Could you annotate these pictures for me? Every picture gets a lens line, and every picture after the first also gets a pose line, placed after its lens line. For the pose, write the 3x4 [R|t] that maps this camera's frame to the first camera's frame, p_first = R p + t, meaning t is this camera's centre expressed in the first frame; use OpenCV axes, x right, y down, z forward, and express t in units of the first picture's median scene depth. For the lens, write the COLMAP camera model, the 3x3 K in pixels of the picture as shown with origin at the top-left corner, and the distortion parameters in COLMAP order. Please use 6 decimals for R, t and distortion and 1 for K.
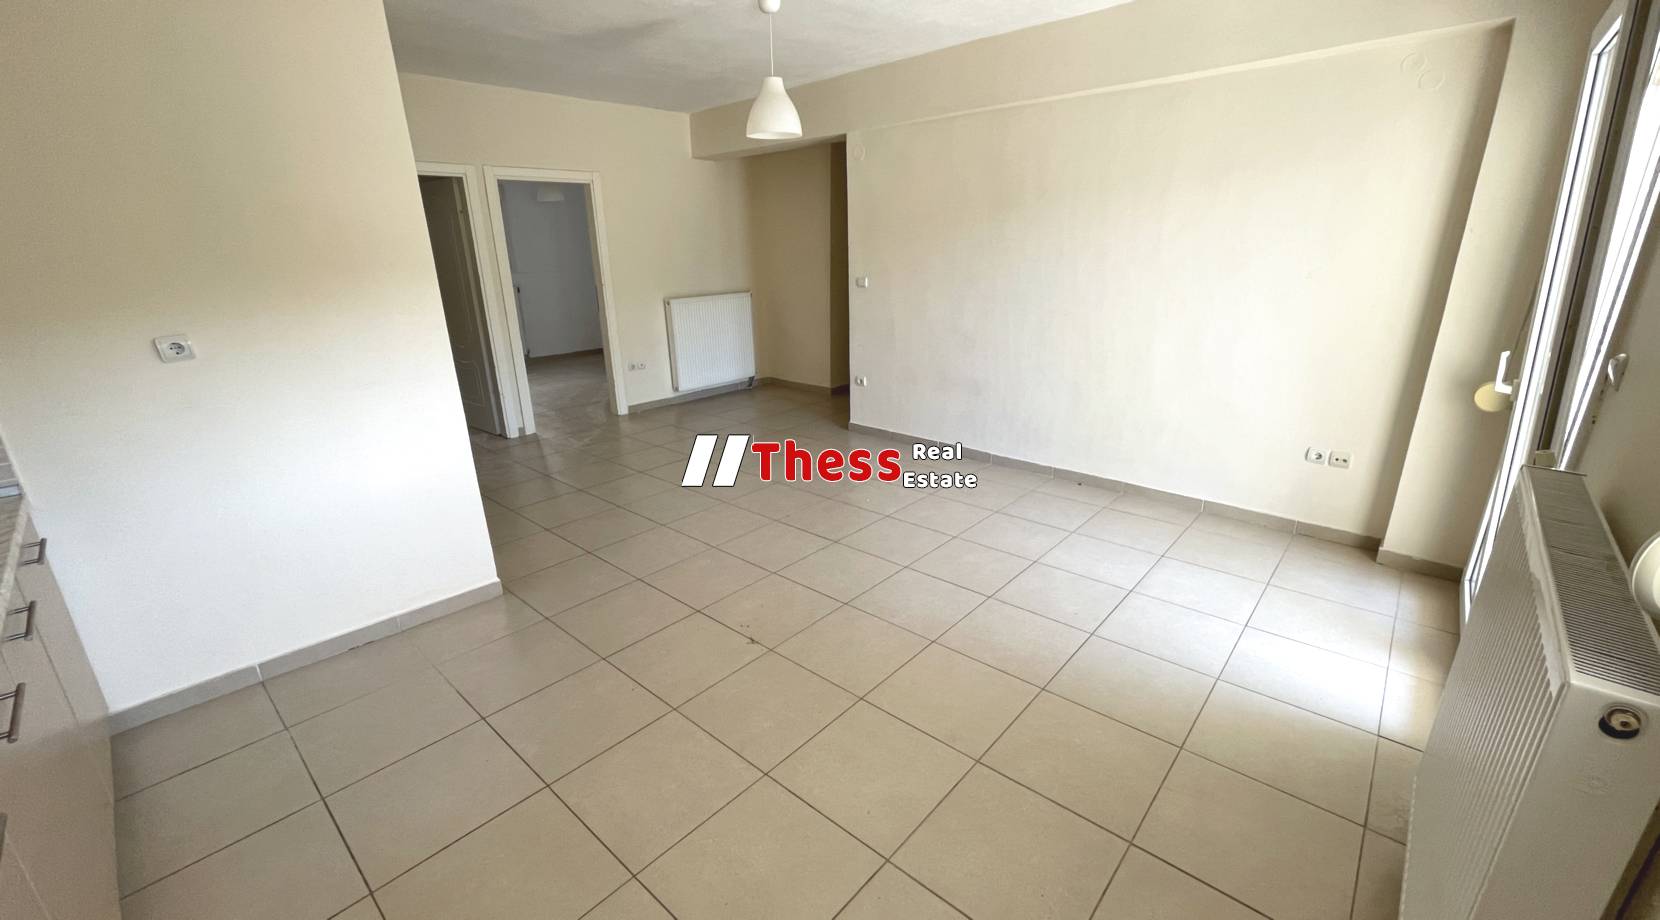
lens RADIAL K [[671.9, 0, 830.0], [0, 671.9, 460.0], [0, 0, 1]] dist [-0.002584, -0.000006]
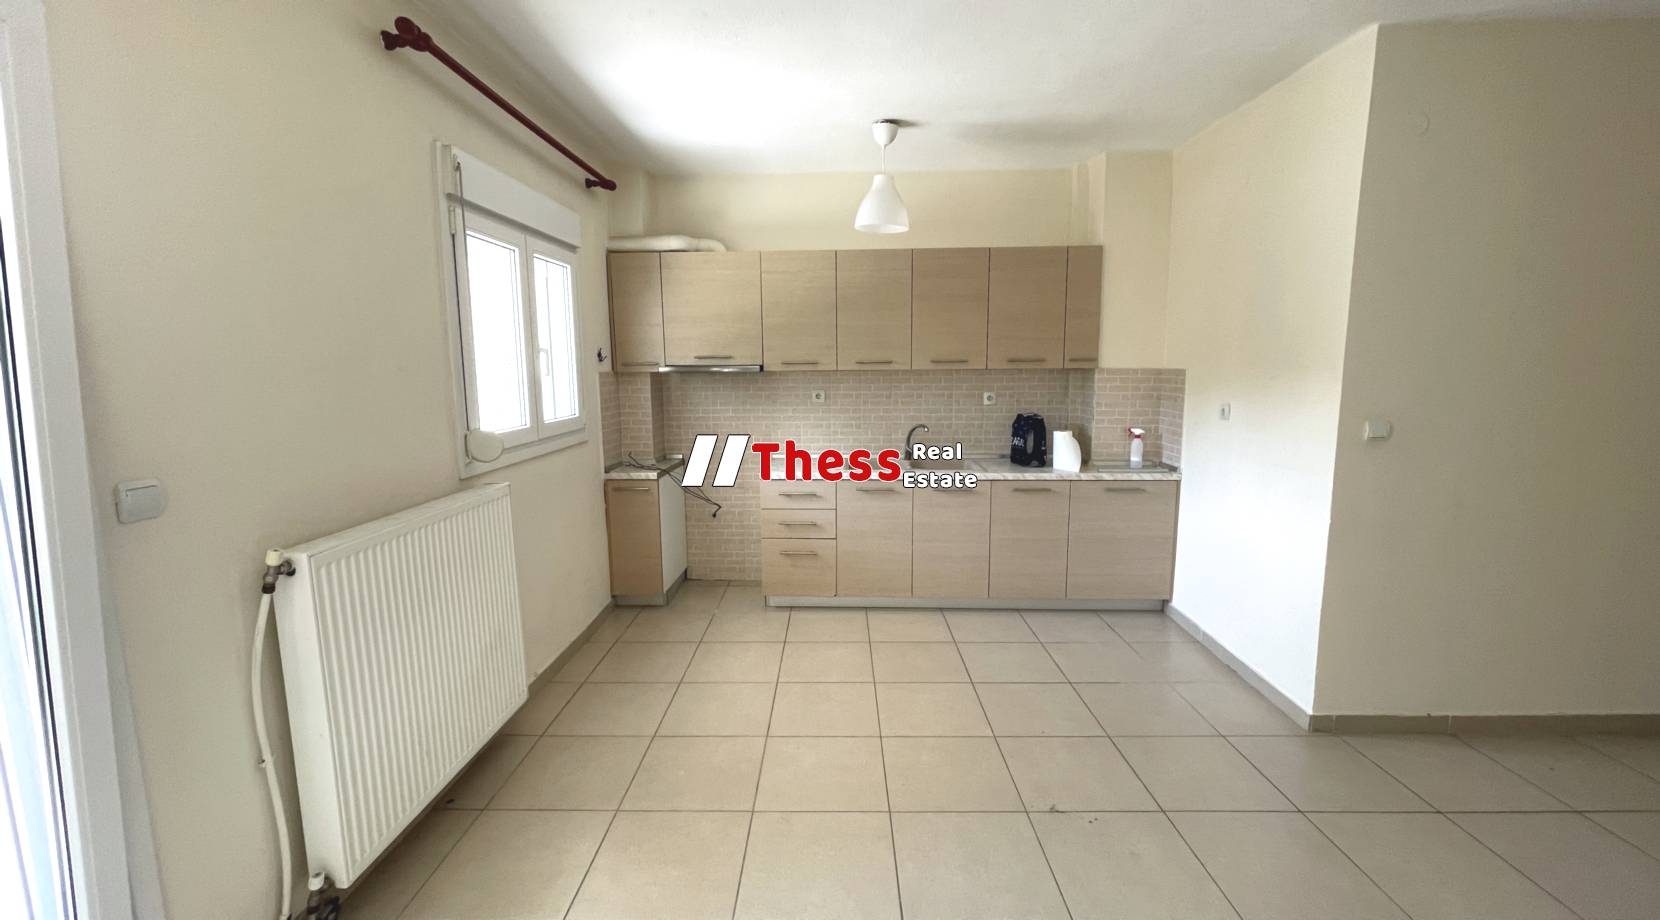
lens RADIAL K [[671.9, 0, 830.0], [0, 671.9, 460.0], [0, 0, 1]] dist [-0.002584, -0.000006]
pose [[-0.758947, 0.114111, -0.641076, 0.365641], [-0.183073, 0.907419, 0.378254, -0.244961], [0.624887, 0.404438, -0.667792, 0.761524]]
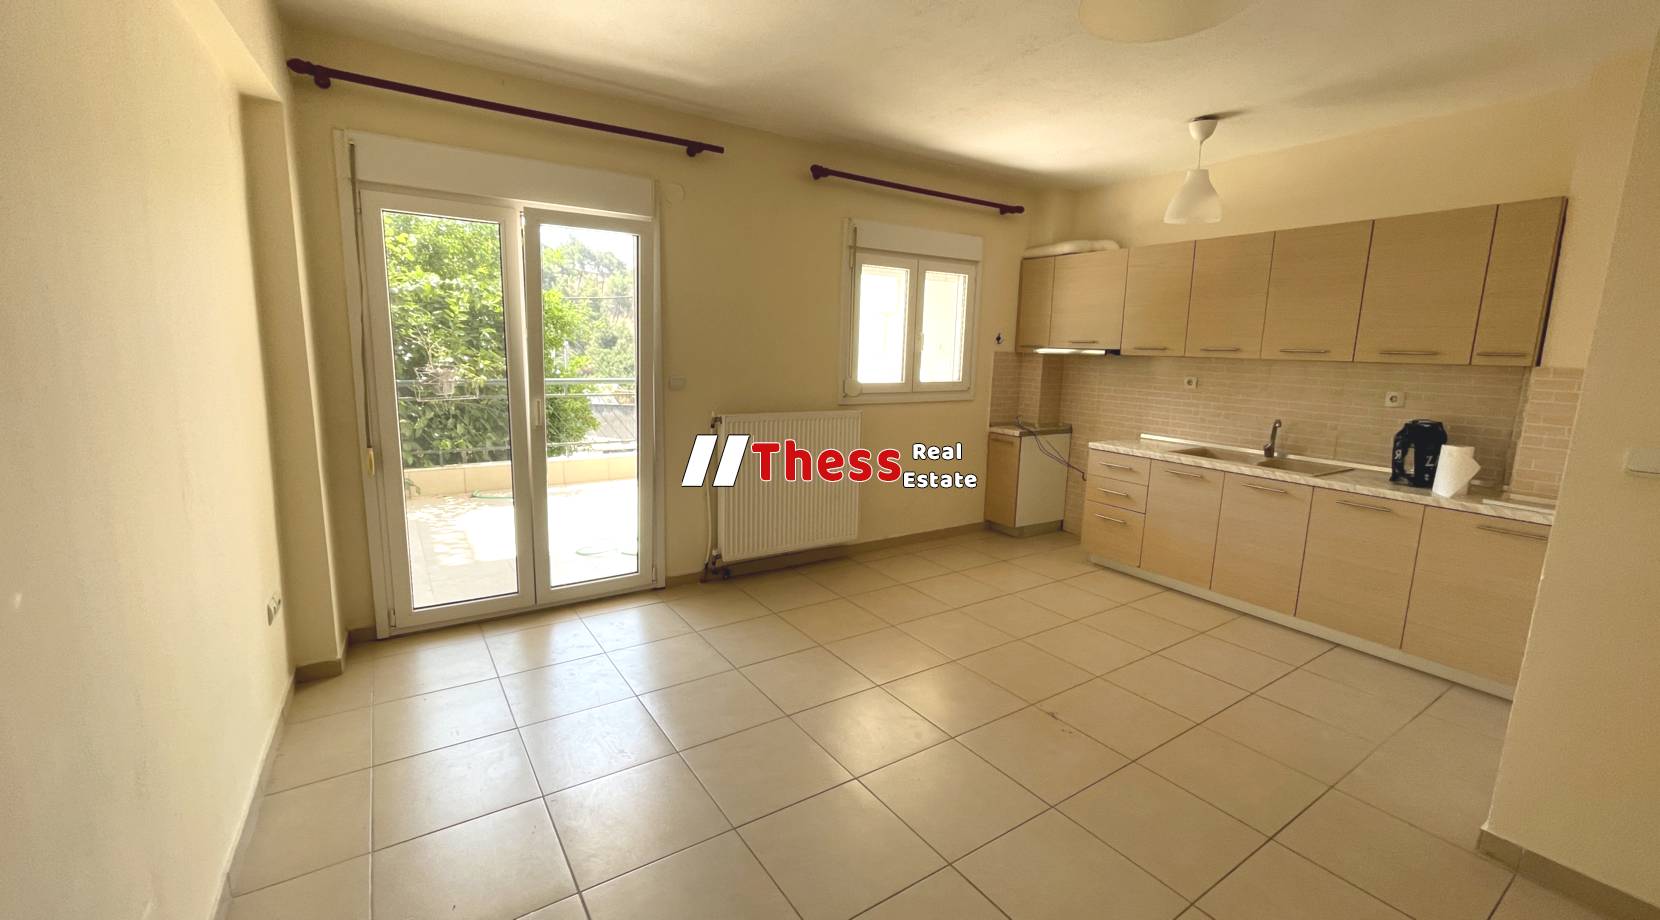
lens RADIAL K [[671.9, 0, 830.0], [0, 671.9, 460.0], [0, 0, 1]] dist [-0.002584, -0.000006]
pose [[-0.966990, -0.051544, 0.249546, -0.014888], [0.069036, 0.889705, 0.451285, -0.346522], [-0.245284, 0.453616, -0.856778, 1.116837]]
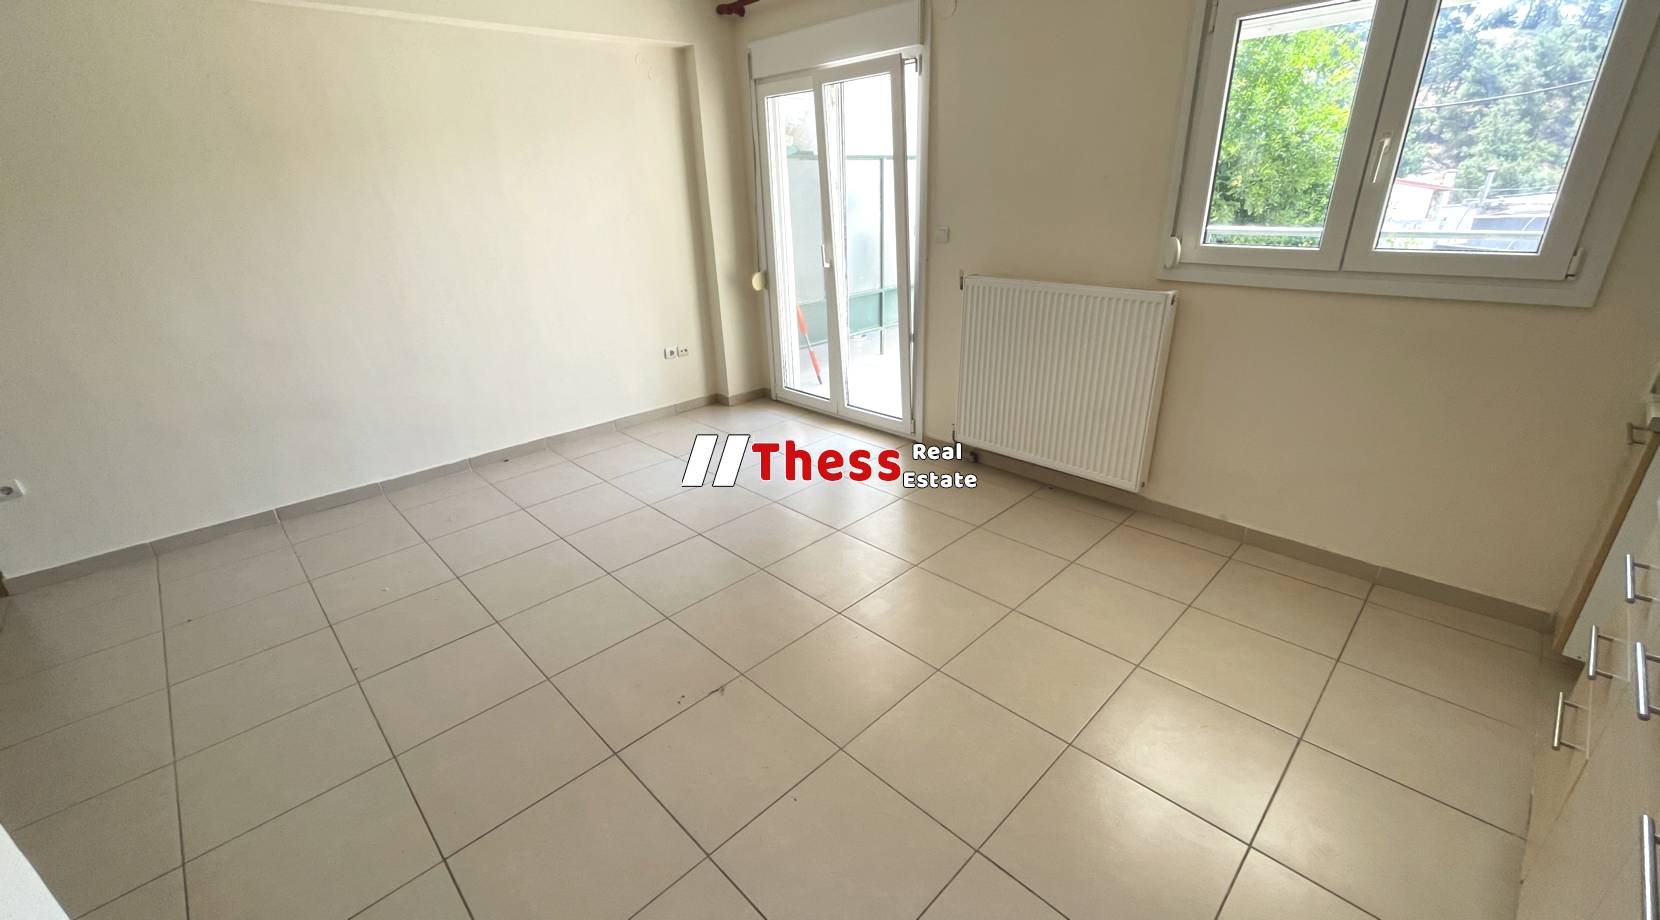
lens RADIAL K [[671.9, 0, 830.0], [0, 671.9, 460.0], [0, 0, 1]] dist [-0.002584, -0.000006]
pose [[0.067050, -0.366623, 0.927950, -0.469482], [0.337433, 0.883574, 0.324709, -0.117276], [-0.938959, 0.291350, 0.182954, 0.409280]]
